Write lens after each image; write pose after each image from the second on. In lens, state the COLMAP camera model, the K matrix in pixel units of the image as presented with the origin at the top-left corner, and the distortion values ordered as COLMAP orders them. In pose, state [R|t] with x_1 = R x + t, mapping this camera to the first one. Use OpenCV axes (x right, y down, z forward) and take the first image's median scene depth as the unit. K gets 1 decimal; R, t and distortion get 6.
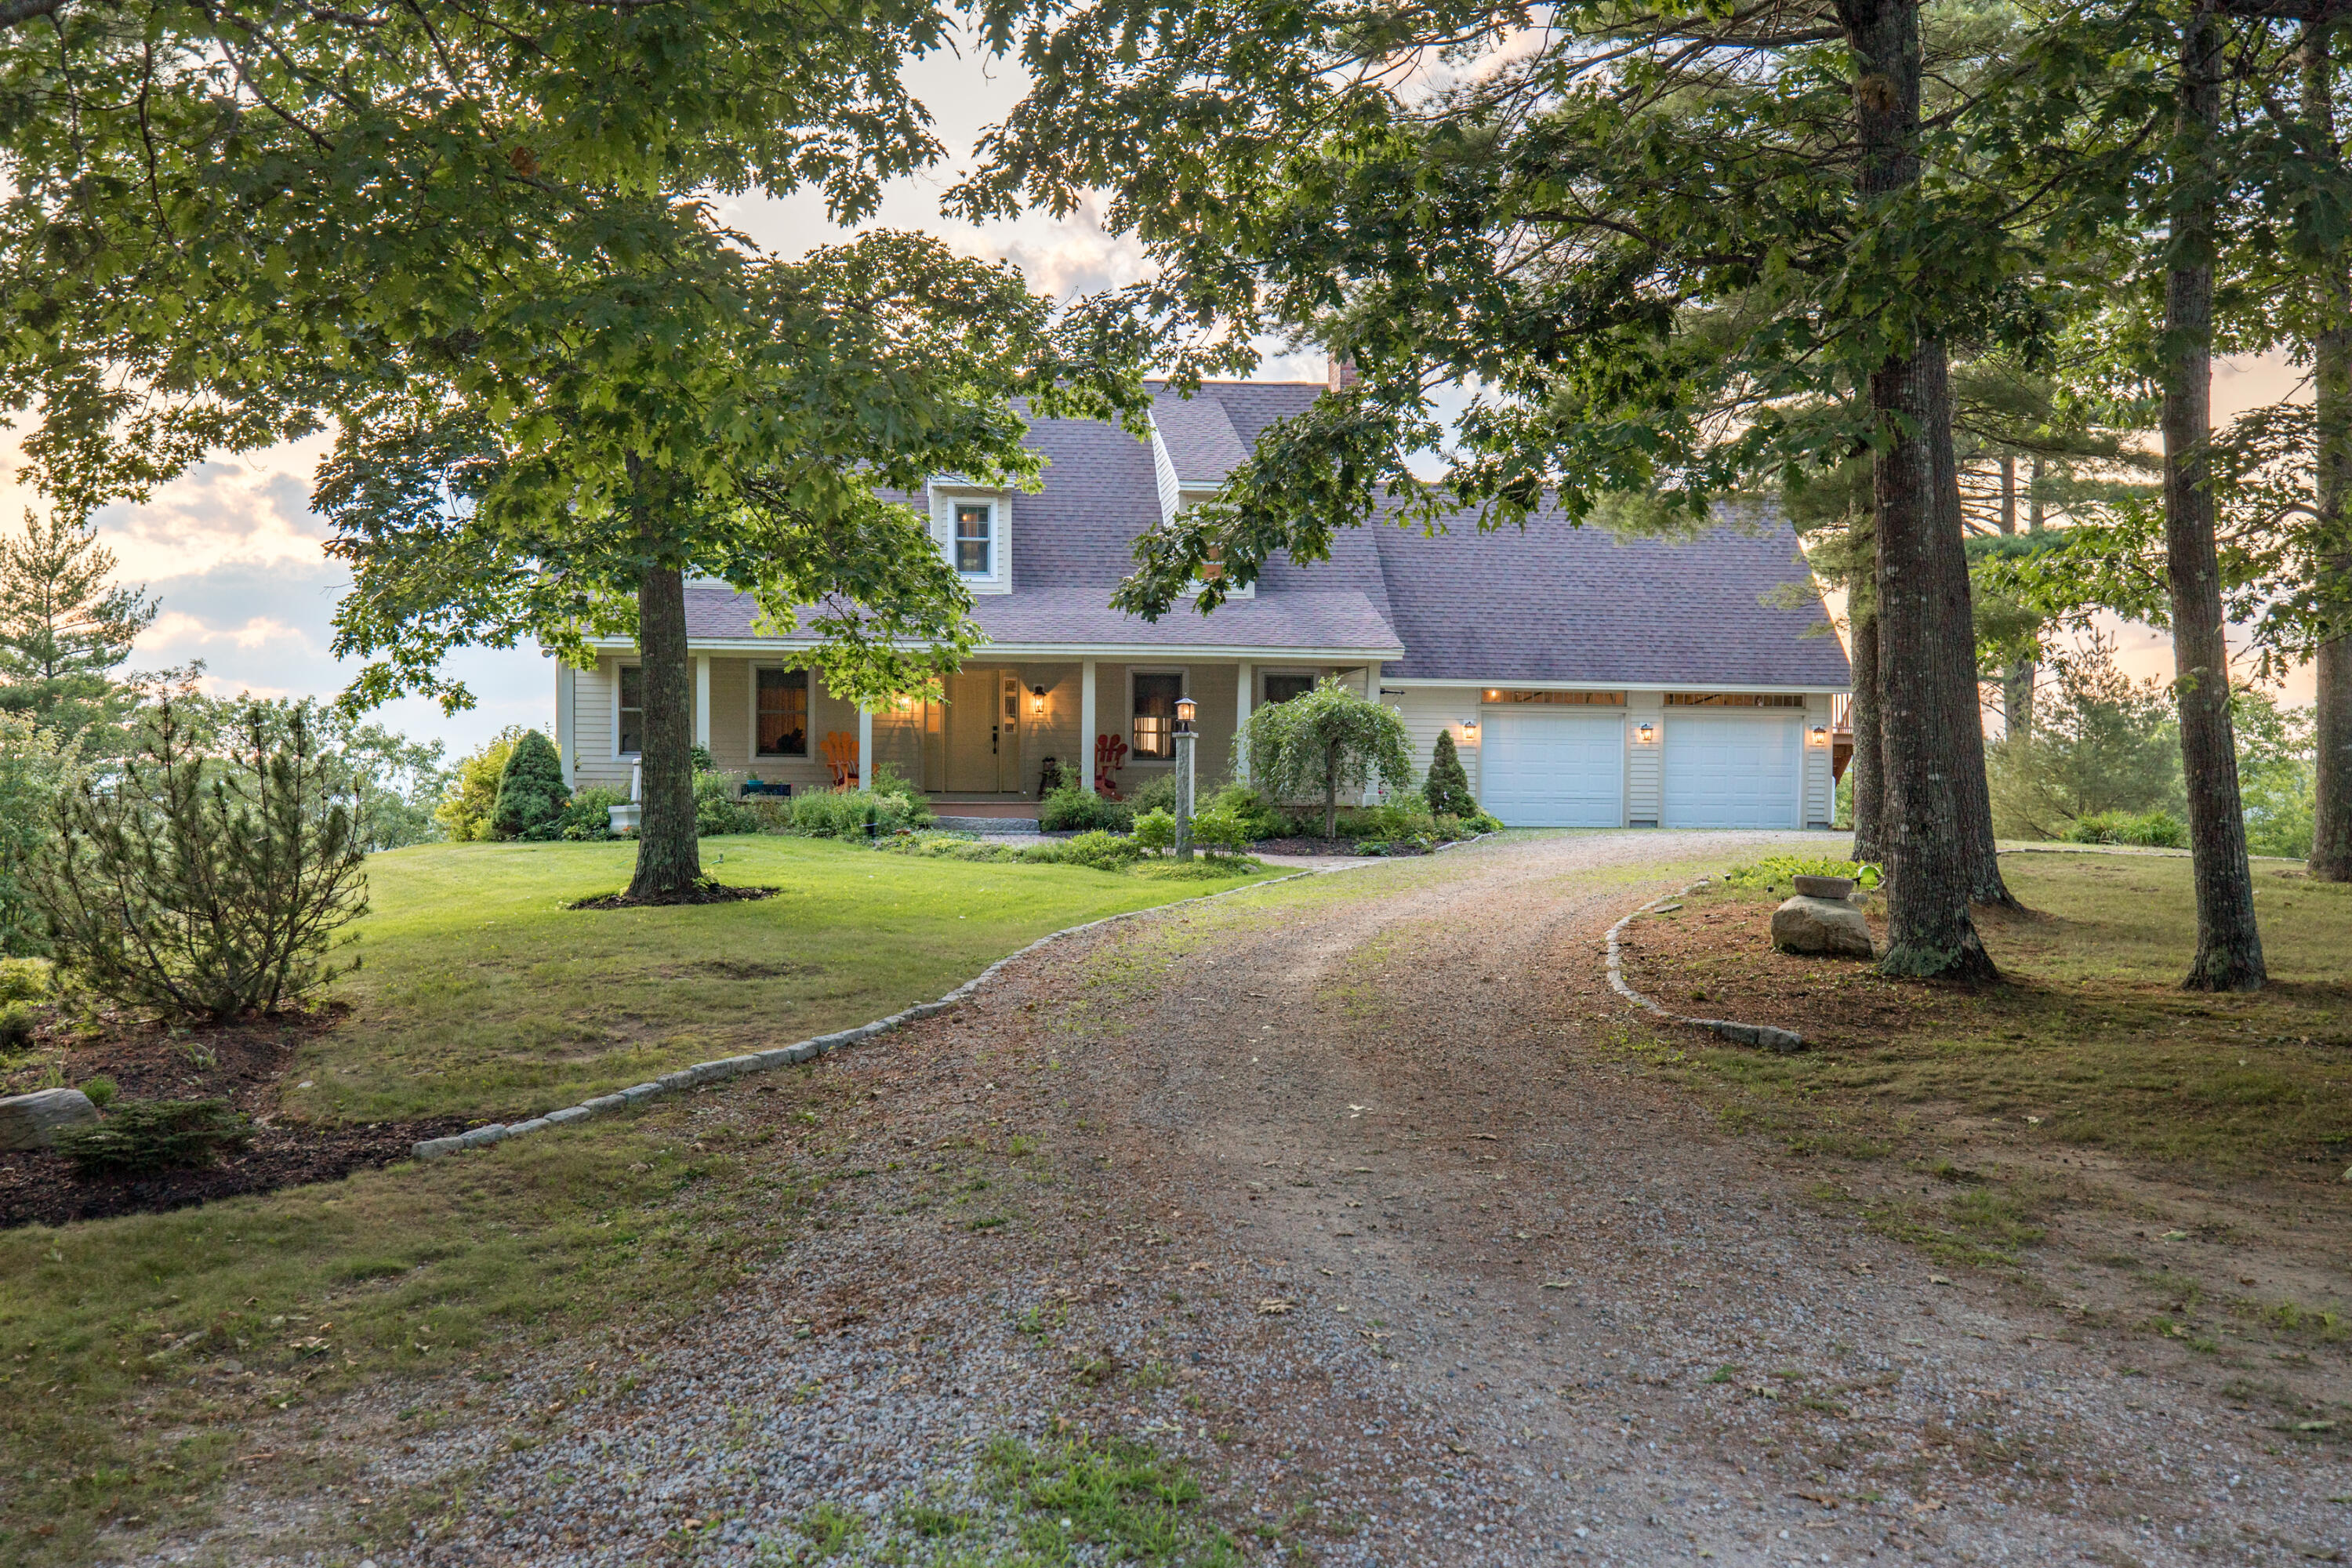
lens RADIAL K [[2361.5, 0, 1176.0], [0, 2361.5, 784.0], [0, 0, 1]] dist [-0.001860, -0.001576]
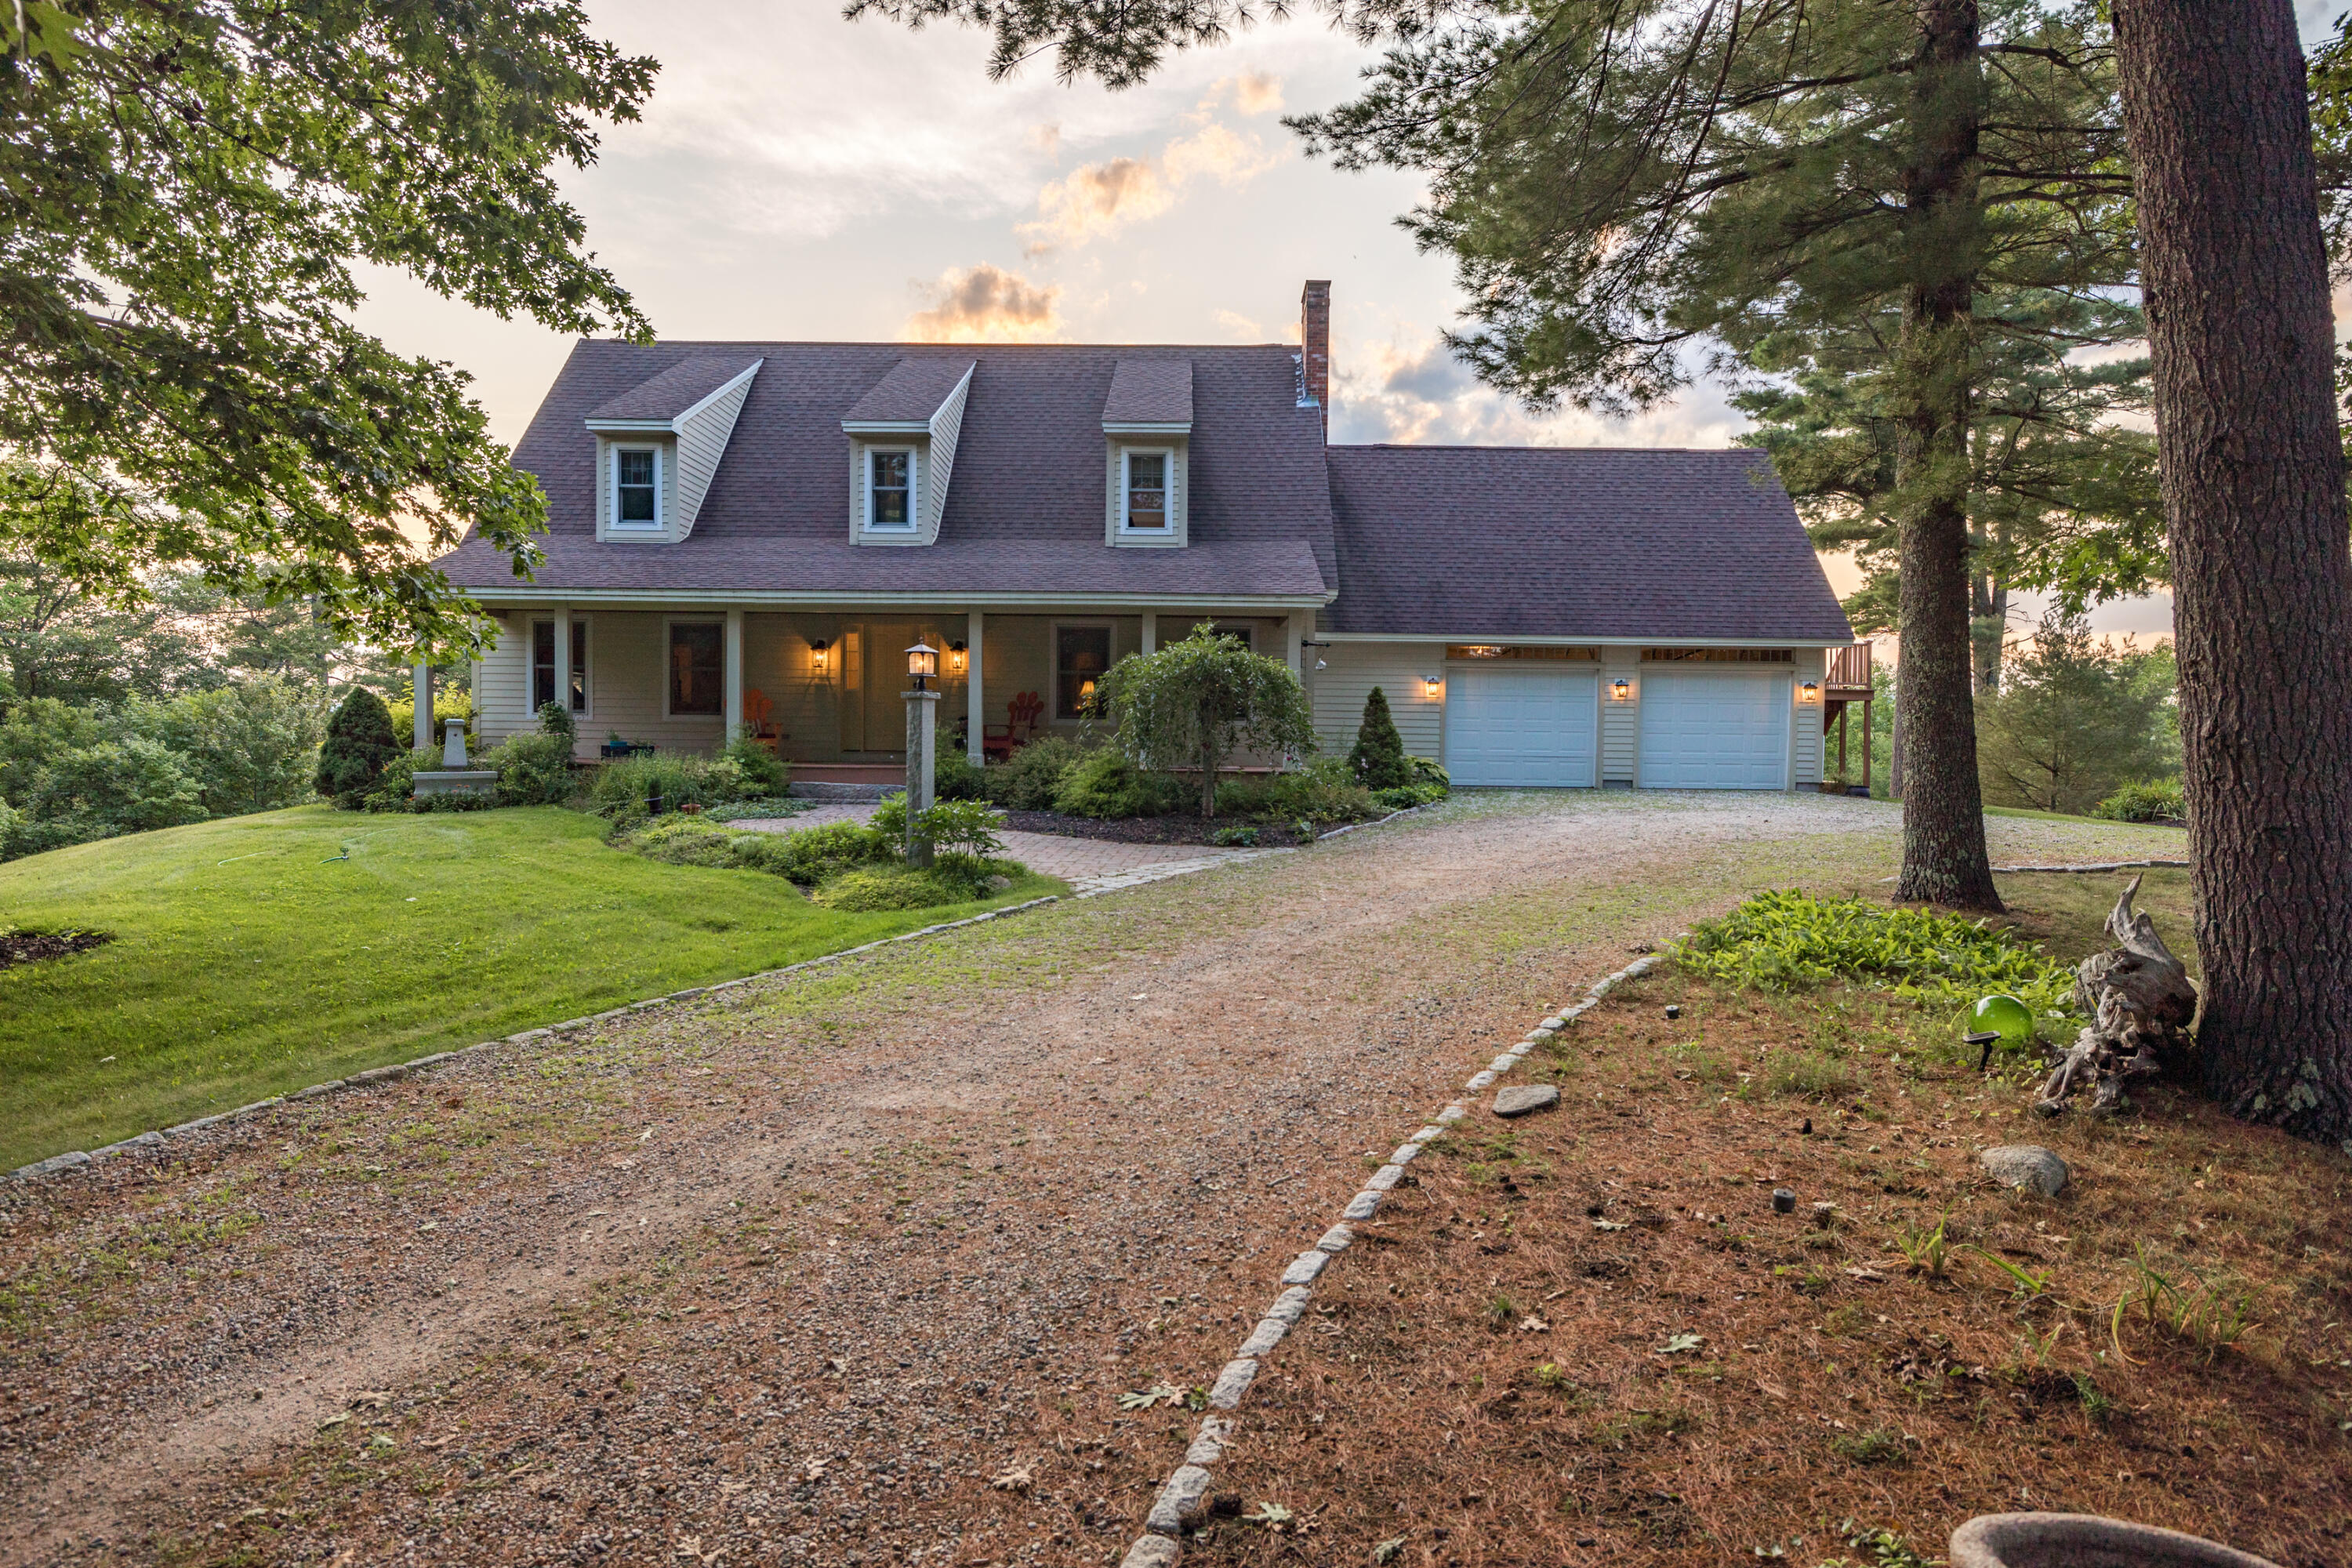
lens RADIAL K [[1420.6, 0, 1176.0], [0, 1420.6, 784.0], [0, 0, 1]] dist [0.003500, 0.000446]
pose [[0.990836, 0.007653, -0.134853, 0.102726], [-0.001385, 0.998917, 0.046507, -0.010183], [0.135062, -0.045894, 0.989774, 0.419944]]
